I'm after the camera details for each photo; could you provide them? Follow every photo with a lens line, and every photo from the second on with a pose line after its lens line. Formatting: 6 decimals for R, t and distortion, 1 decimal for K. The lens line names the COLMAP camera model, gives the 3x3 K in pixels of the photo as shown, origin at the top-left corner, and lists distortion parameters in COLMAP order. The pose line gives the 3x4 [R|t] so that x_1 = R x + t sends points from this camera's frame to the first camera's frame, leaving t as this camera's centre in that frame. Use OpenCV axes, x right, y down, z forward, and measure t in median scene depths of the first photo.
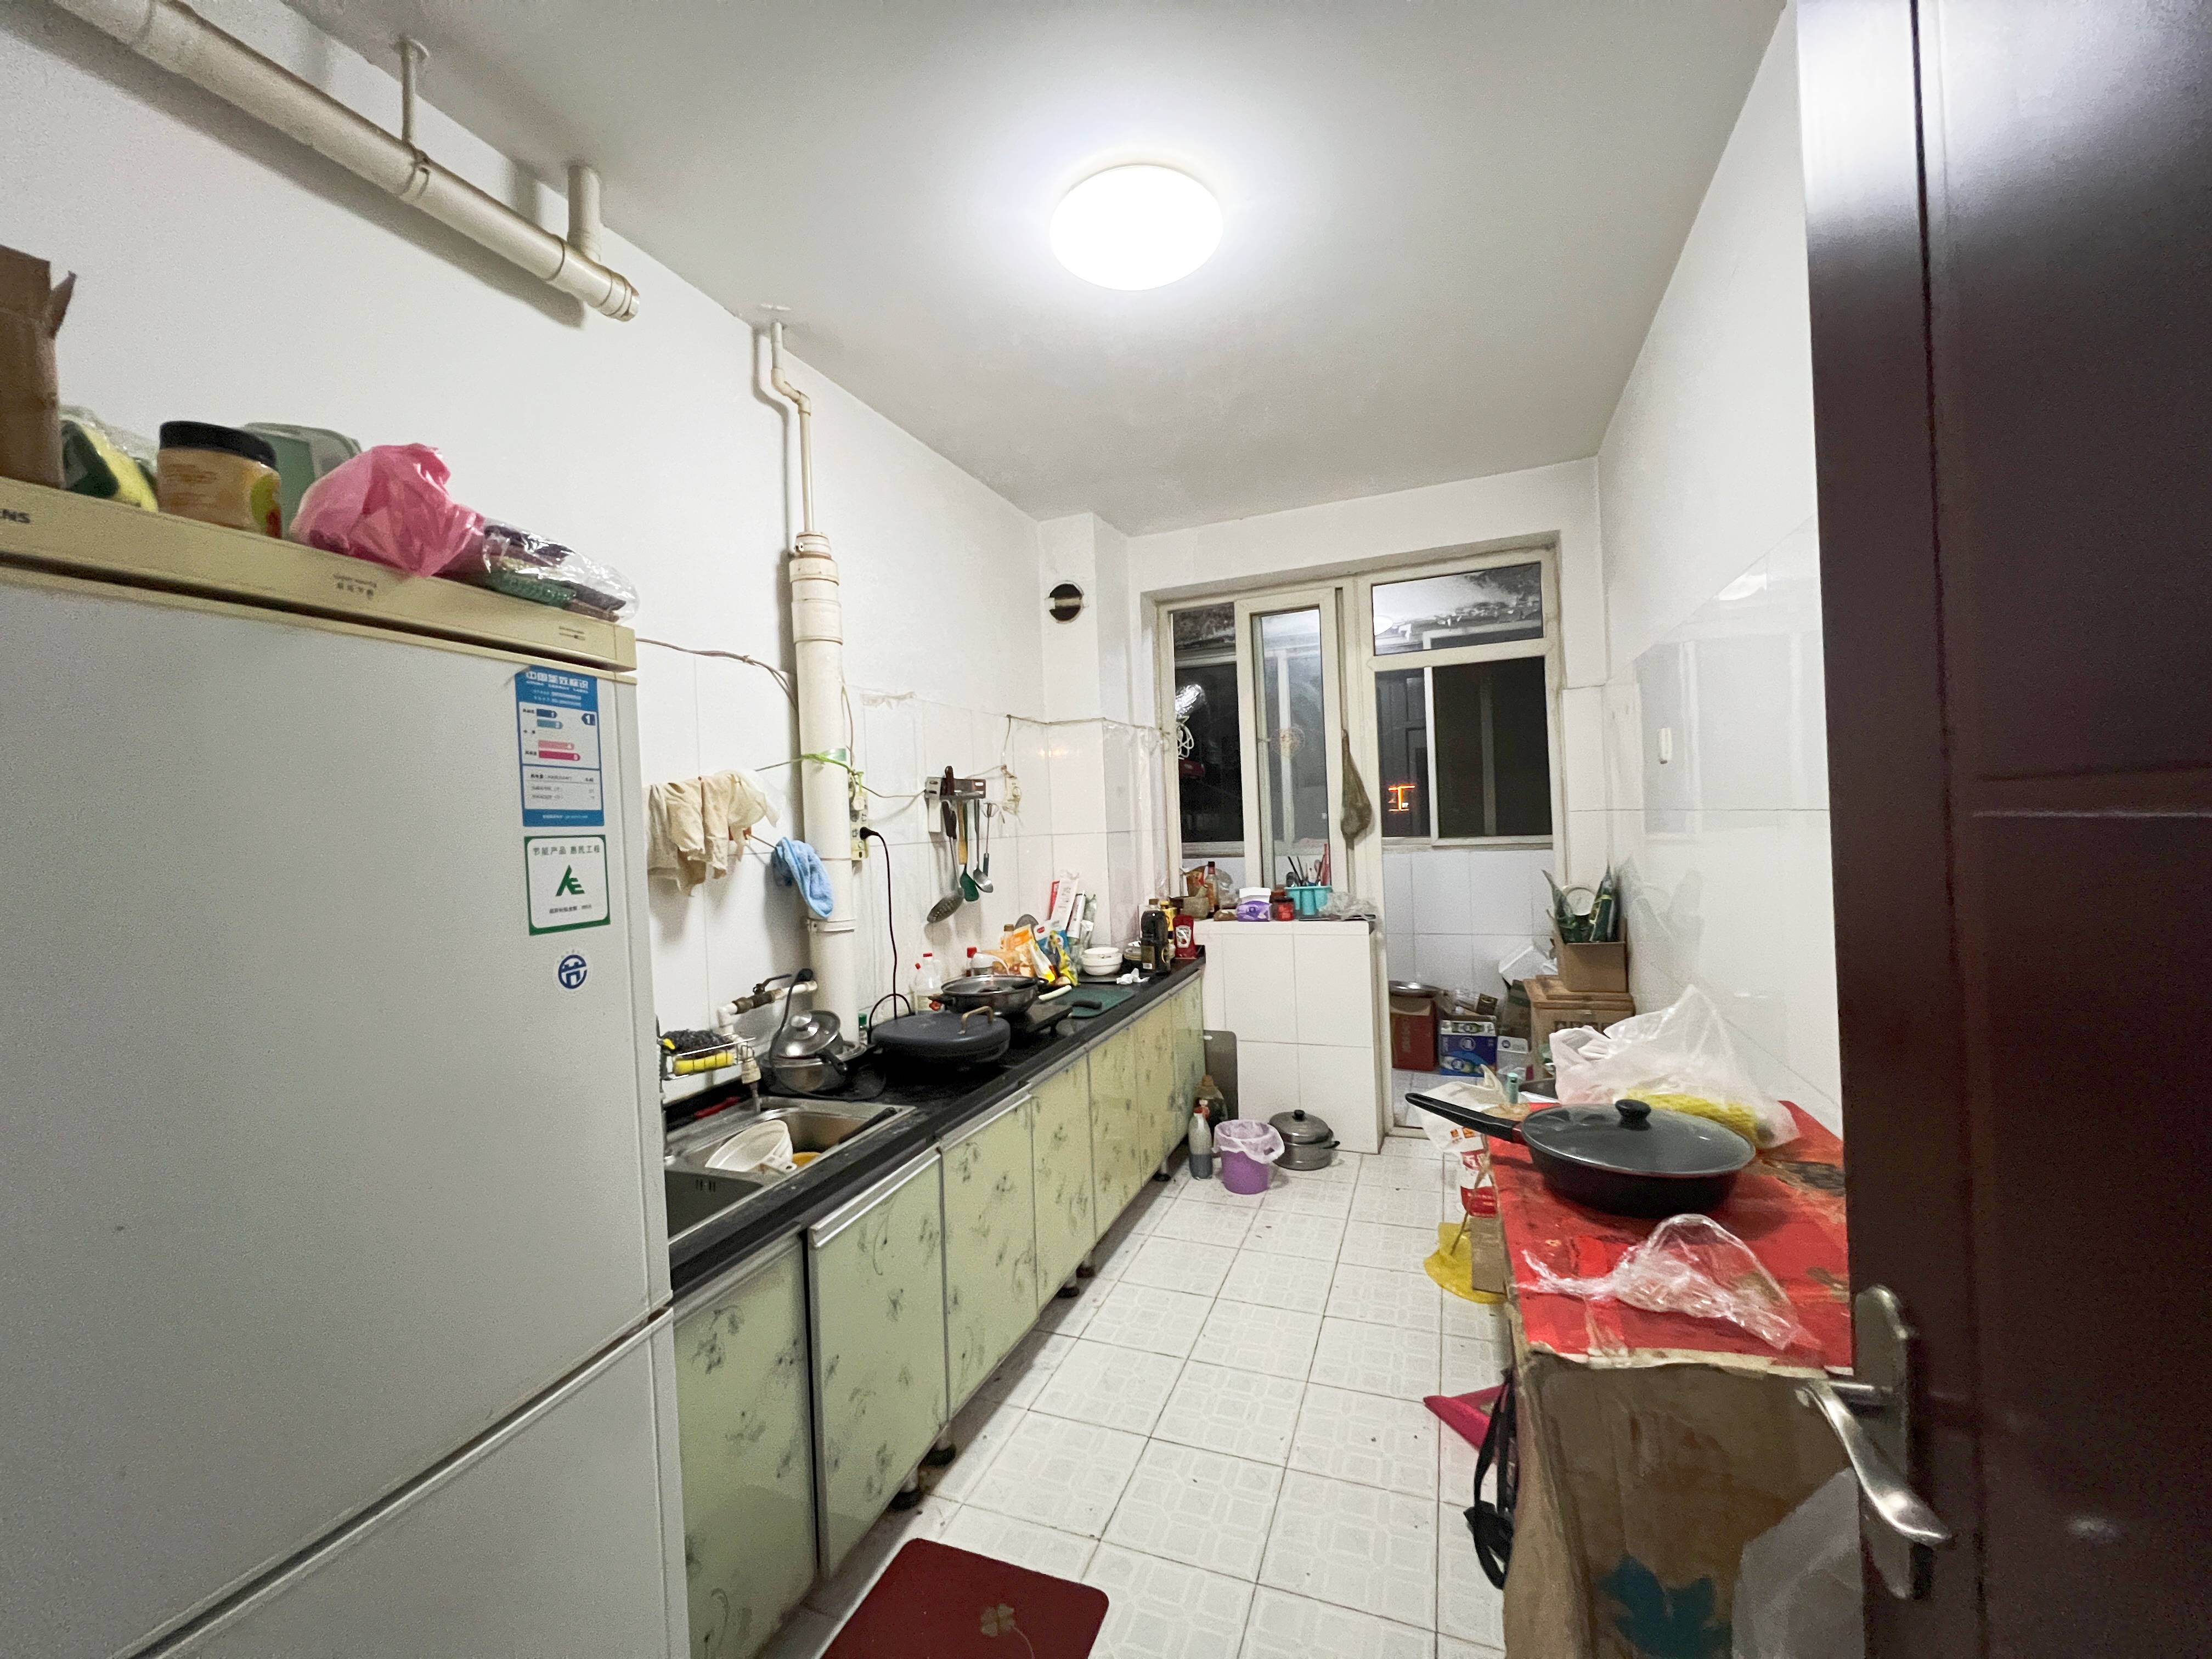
lens RADIAL K [[880.7, 0, 1102.2], [0, 880.7, 828.0], [0, 0, 1]] dist [-0.001980, 0.000516]
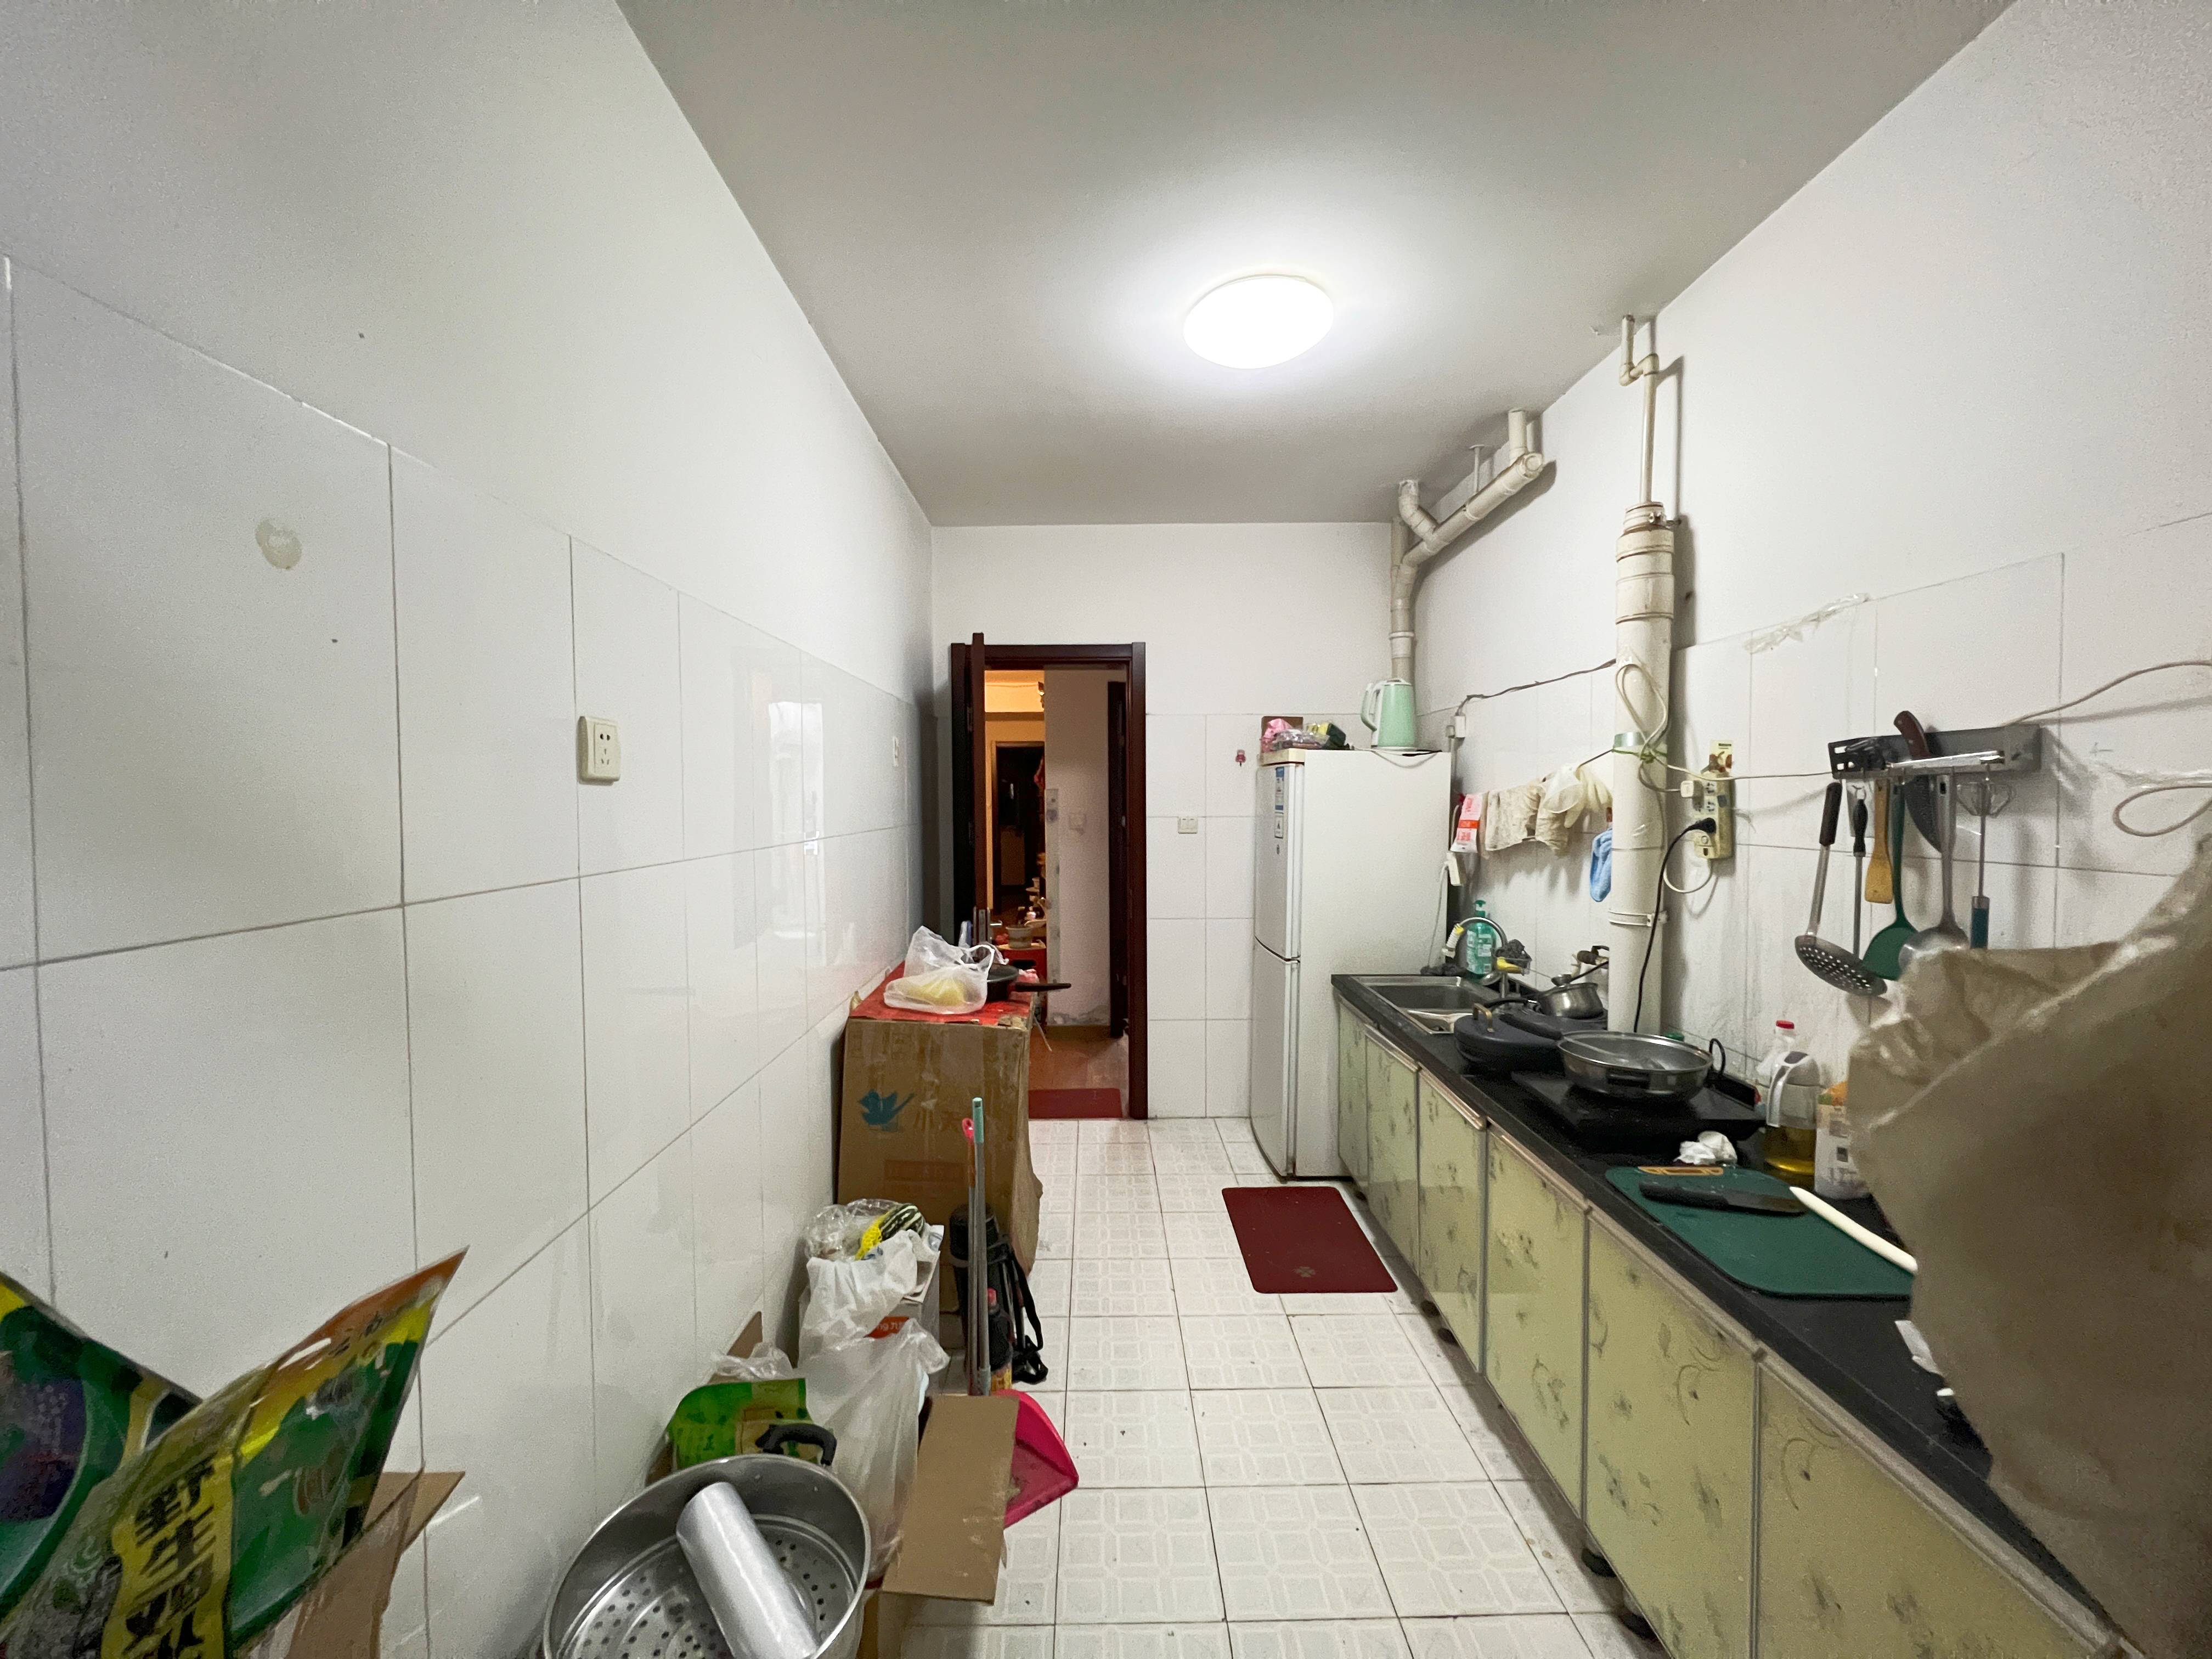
lens RADIAL K [[880.7, 0, 1105.7], [0, 880.7, 832.5], [0, 0, 1]] dist [-0.001980, 0.000516]
pose [[-0.929309, 0.049935, -0.365912, 0.508859], [0.035012, 0.998266, 0.047311, -0.044019], [0.367640, 0.031156, -0.929446, 1.467981]]
